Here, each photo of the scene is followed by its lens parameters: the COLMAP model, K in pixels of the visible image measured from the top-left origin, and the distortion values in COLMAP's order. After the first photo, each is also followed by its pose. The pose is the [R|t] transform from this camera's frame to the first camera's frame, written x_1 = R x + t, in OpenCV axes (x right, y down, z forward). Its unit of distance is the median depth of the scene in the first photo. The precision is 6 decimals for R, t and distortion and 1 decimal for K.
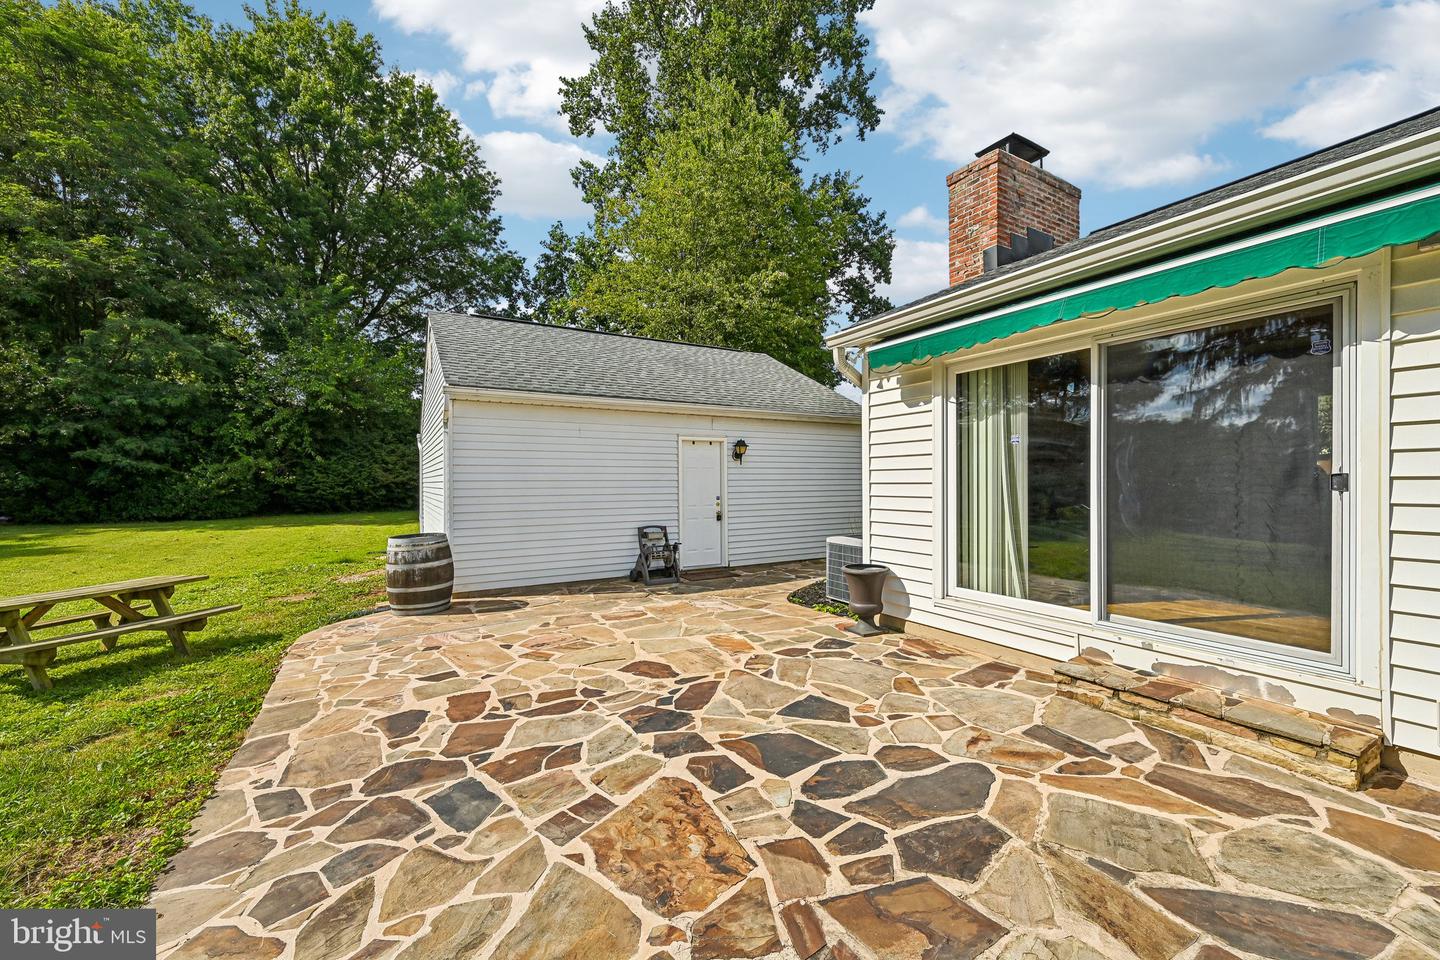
lens RADIAL K [[567.1, 0, 729.1], [0, 567.1, 488.5], [0, 0, 1]] dist [-0.002051, 0.000269]
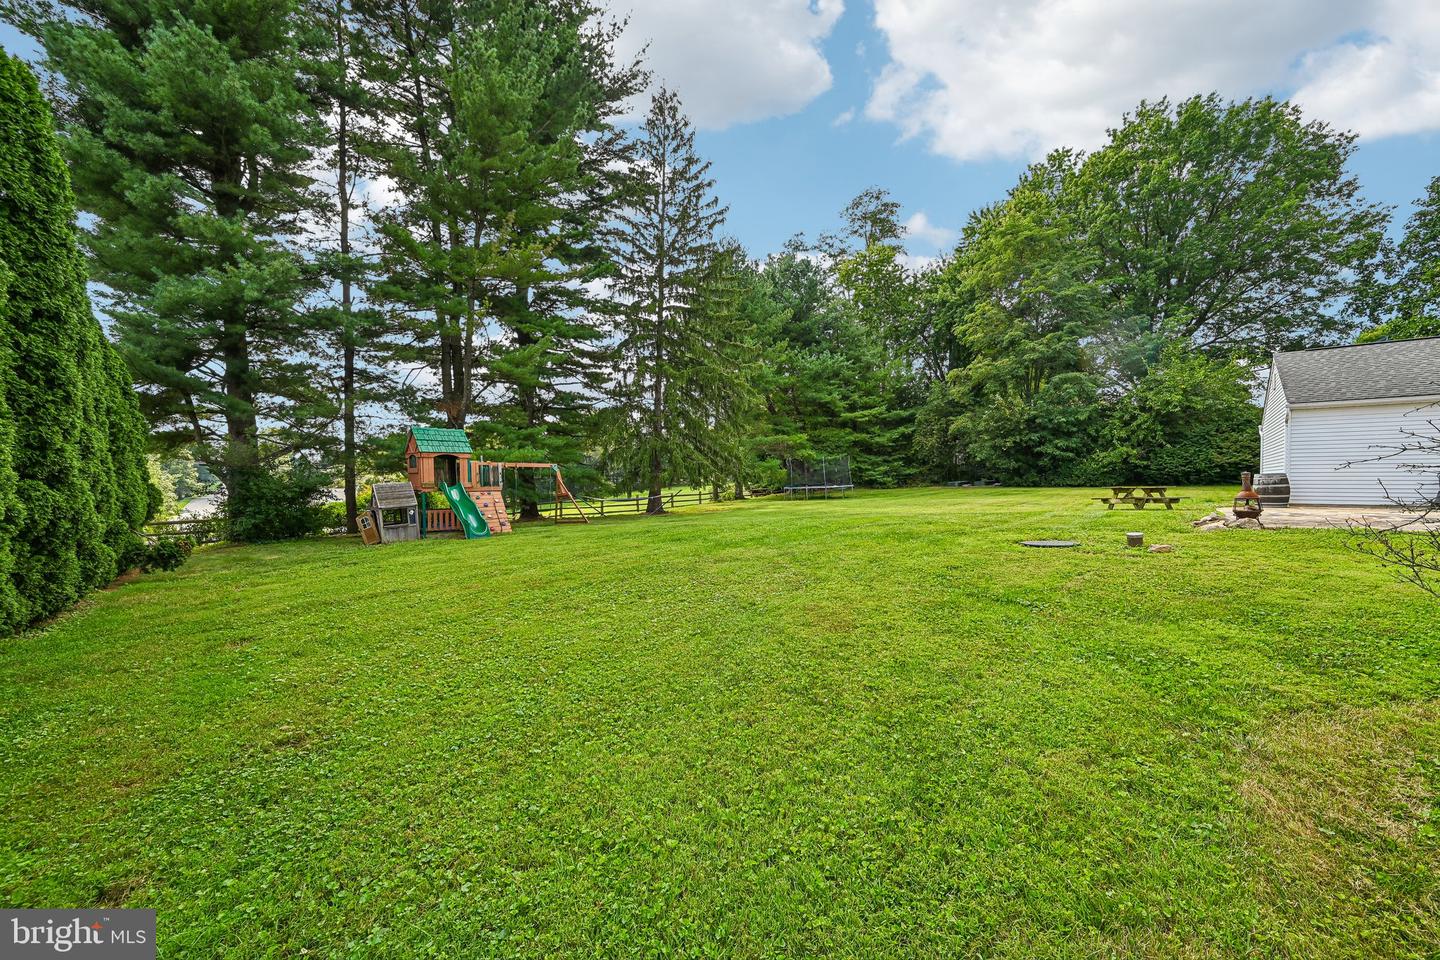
lens RADIAL K [[567.1, 0, 728.9], [0, 567.1, 486.1], [0, 0, 1]] dist [-0.002051, 0.000269]
pose [[0.338868, 0.020501, -0.940610, 0.252064], [-0.012257, 0.999774, 0.017374, 0.036295], [0.940754, 0.005641, 0.339043, -0.536981]]
